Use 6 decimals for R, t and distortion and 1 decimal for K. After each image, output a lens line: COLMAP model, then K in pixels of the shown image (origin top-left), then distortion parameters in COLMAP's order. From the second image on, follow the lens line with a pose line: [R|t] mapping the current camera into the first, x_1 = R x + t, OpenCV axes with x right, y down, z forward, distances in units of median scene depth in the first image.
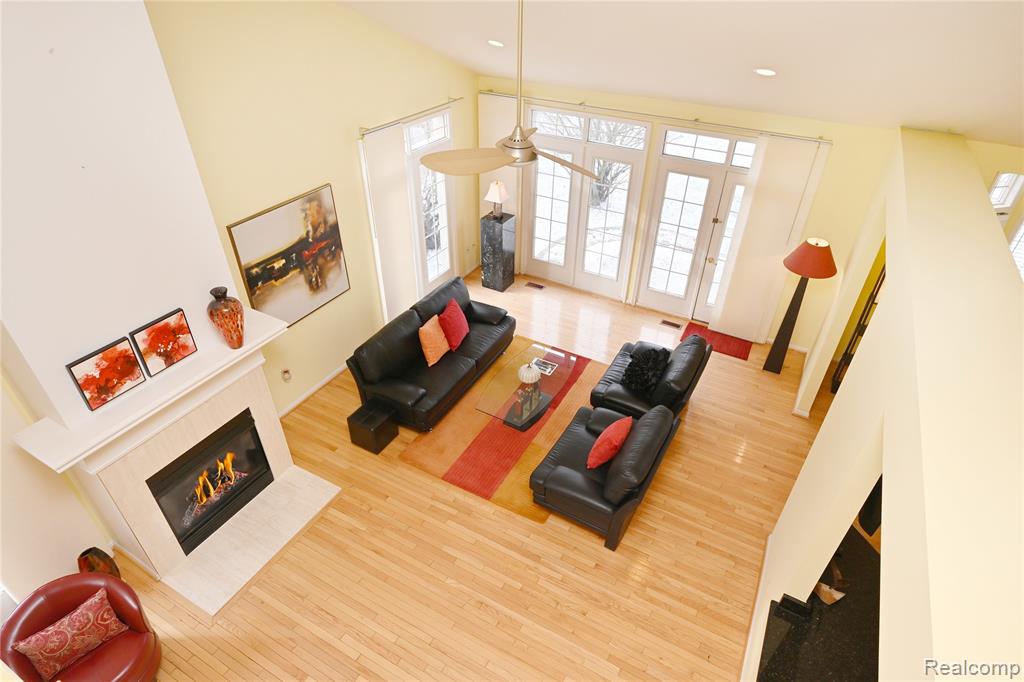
lens RADIAL K [[601.4, 0, 516.0], [0, 601.4, 348.7], [0, 0, 1]] dist [-0.002619, -0.000322]
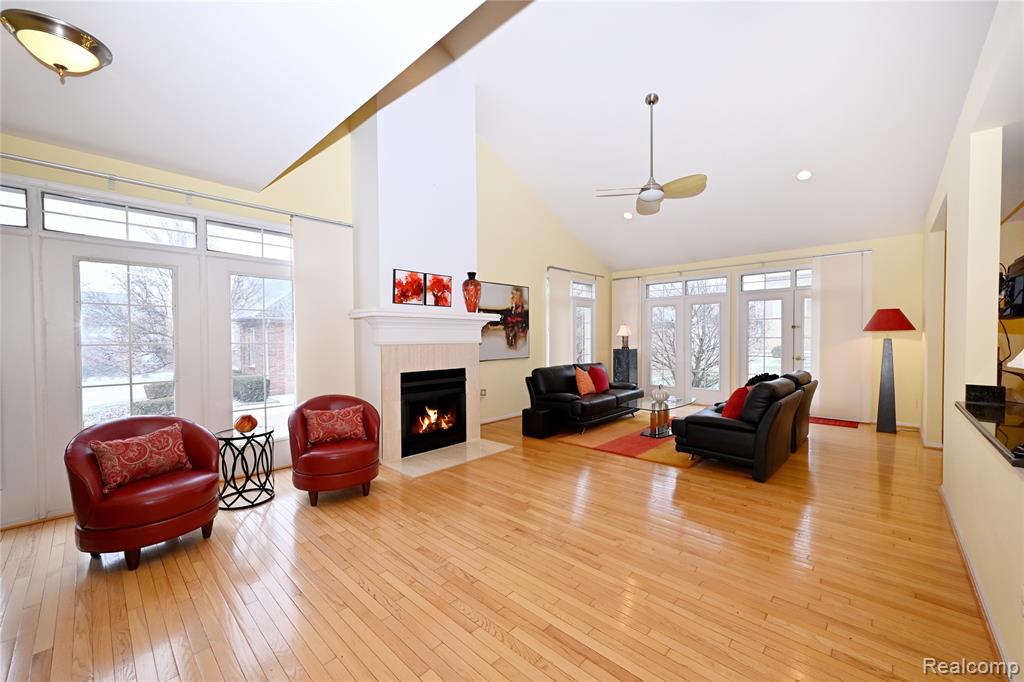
lens RADIAL K [[419.1, 0, 494.9], [0, 419.1, 337.9], [0, 0, 1]] dist [-0.000724, -0.000007]
pose [[0.961921, -0.017081, -0.272793, -0.076623], [-0.149672, 0.802191, -0.578003, 0.546209], [0.228705, 0.596823, 0.769088, 0.145213]]
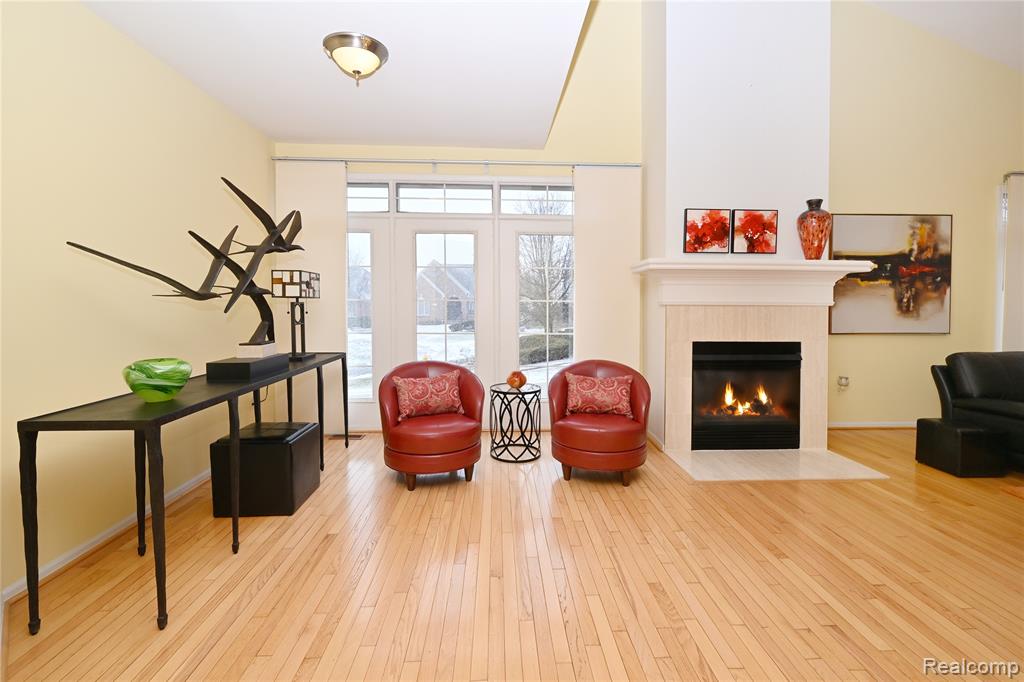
lens RADIAL K [[429.0, 0, 509.3], [0, 429.0, 311.0], [0, 0, 1]] dist [0.002914, 0.000037]
pose [[0.501208, 0.009436, -0.865275, -0.052293], [-0.518467, 0.803858, -0.291554, 0.456852], [0.692807, 0.594746, 0.407793, 0.280406]]
